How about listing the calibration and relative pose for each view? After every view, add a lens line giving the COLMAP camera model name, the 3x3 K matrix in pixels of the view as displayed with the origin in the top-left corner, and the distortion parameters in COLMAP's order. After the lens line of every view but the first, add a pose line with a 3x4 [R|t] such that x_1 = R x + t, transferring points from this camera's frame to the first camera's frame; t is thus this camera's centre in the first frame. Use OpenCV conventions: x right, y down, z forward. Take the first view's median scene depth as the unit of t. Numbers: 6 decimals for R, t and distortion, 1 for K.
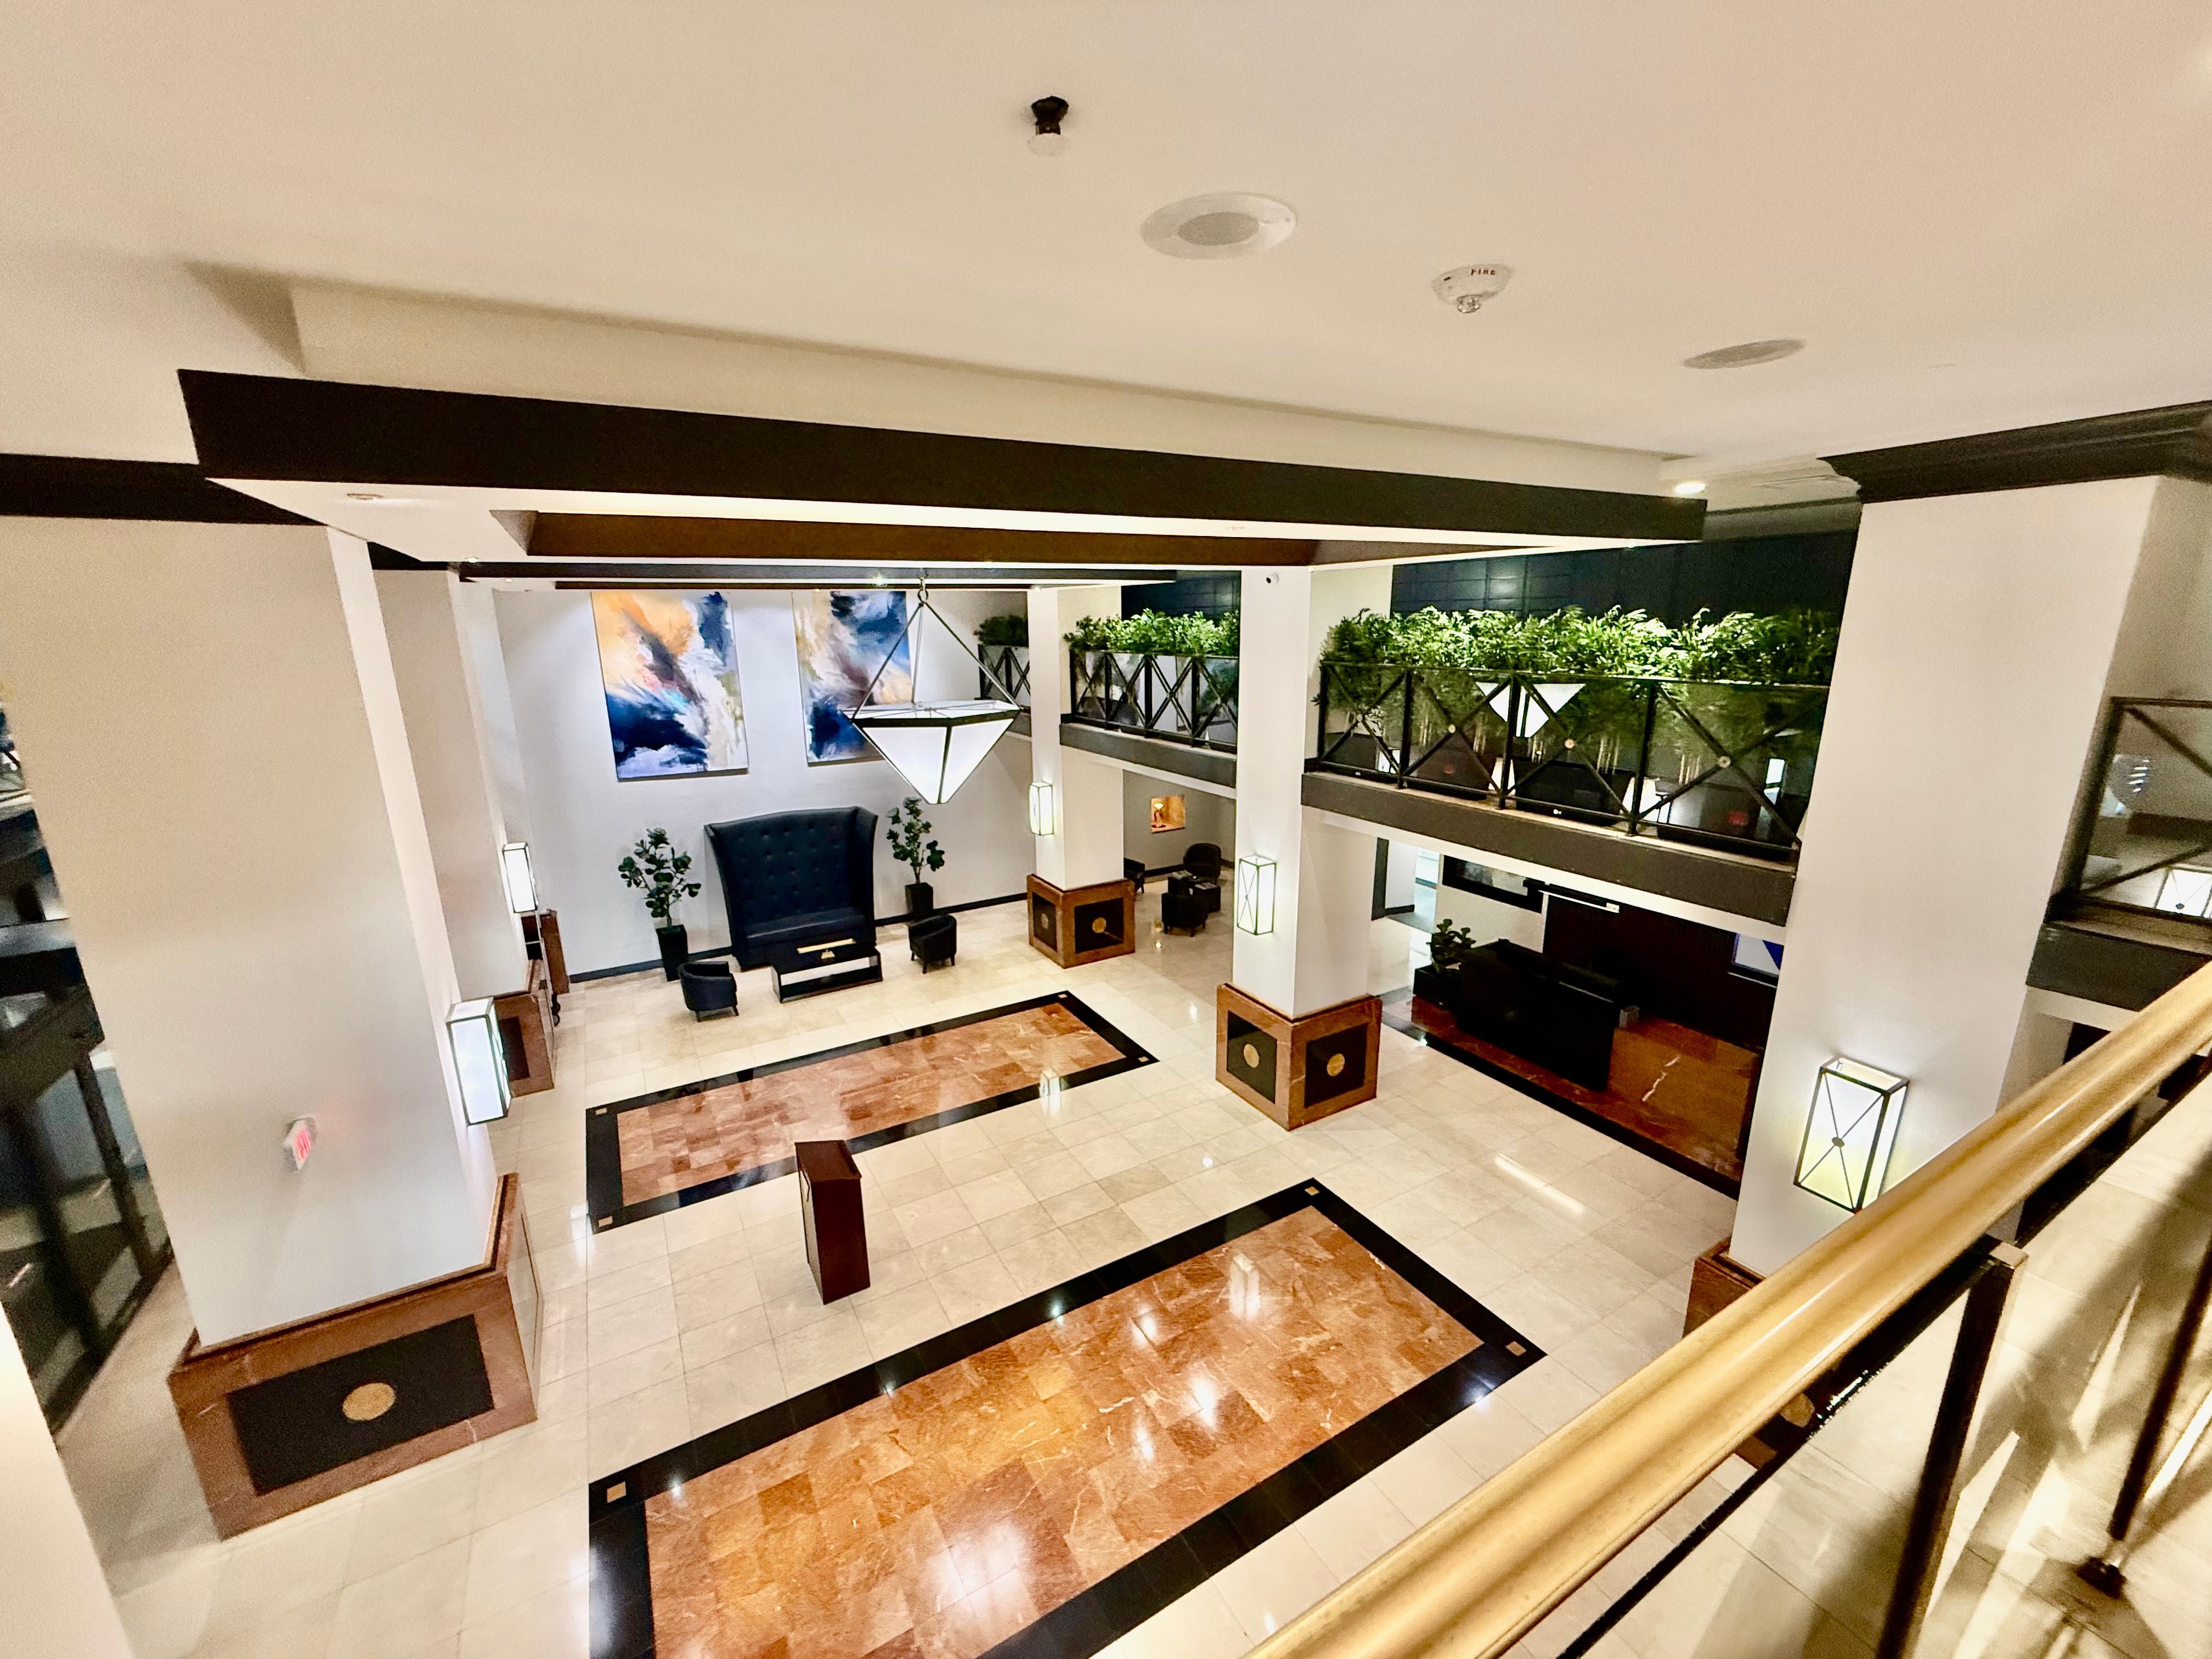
lens RADIAL K [[884.2, 0, 1100.8], [0, 884.2, 834.7], [0, 0, 1]] dist [-0.004834, -0.000737]
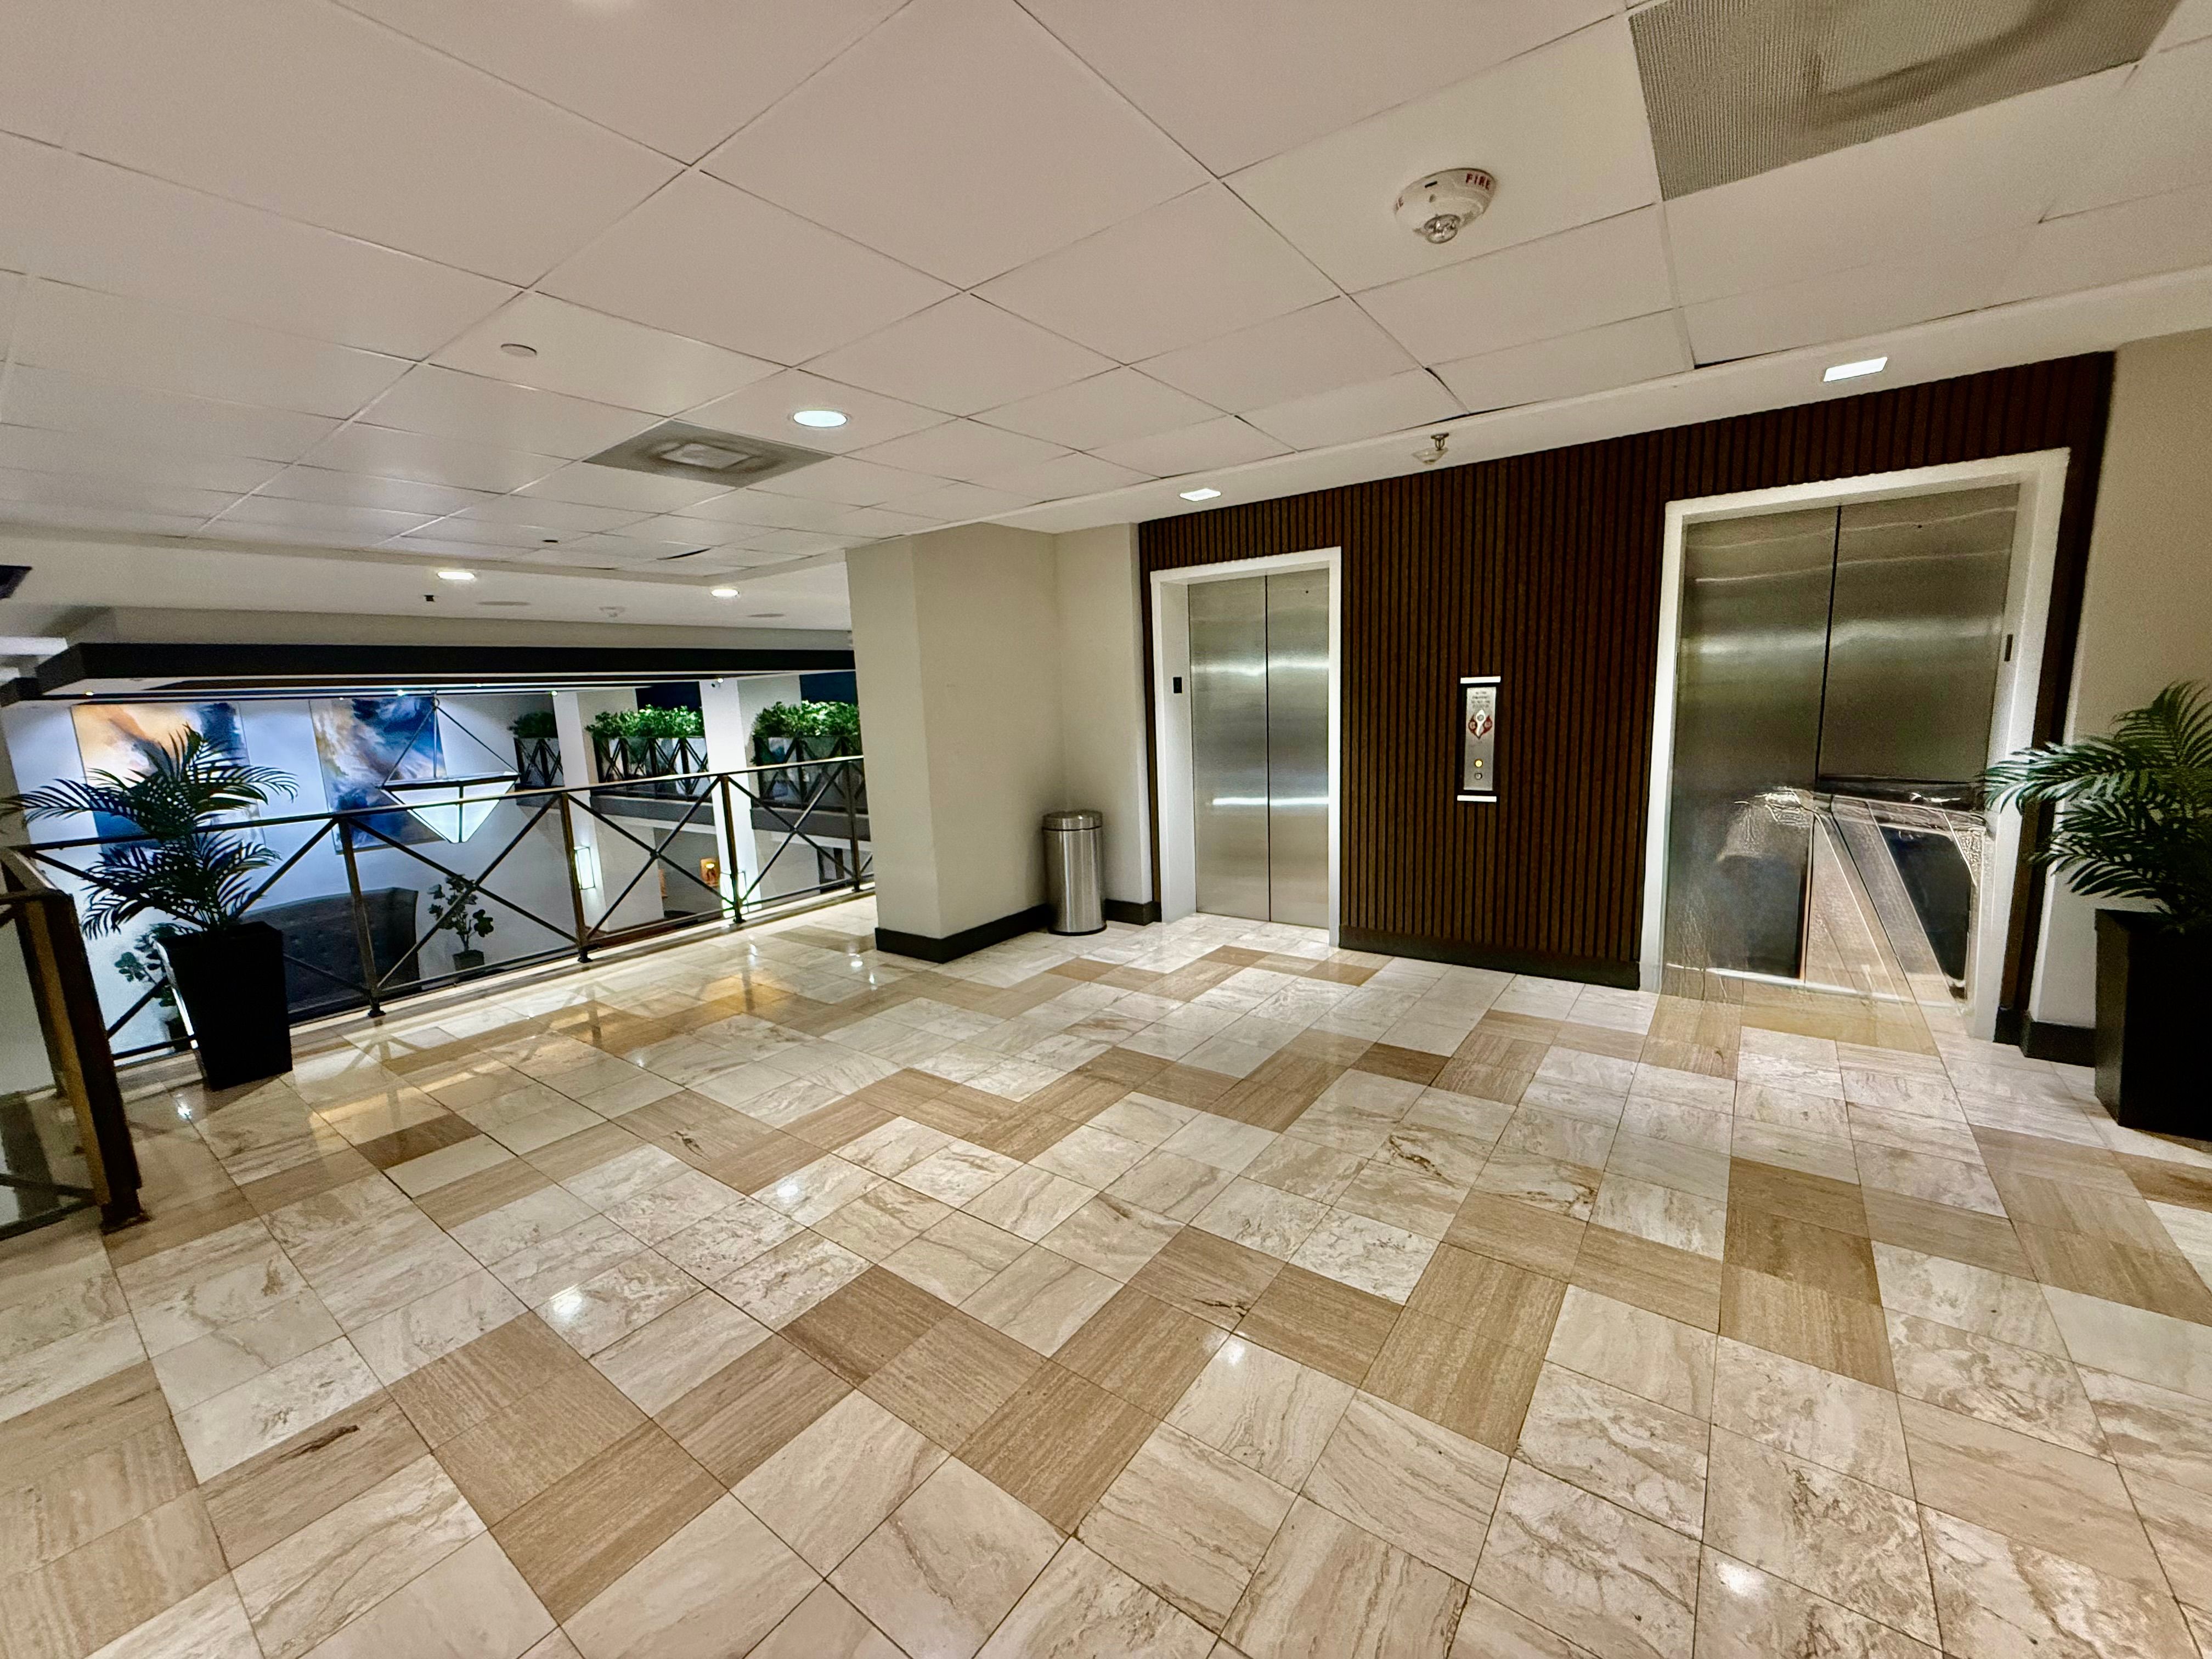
lens RADIAL K [[884.2, 0, 1114.0], [0, 884.2, 835.6], [0, 0, 1]] dist [-0.004834, -0.000737]
pose [[0.909731, -0.088654, 0.405624, 0.108242], [0.125907, 0.989841, -0.066041, 0.097149], [-0.395649, 0.111150, 0.911651, -0.392387]]
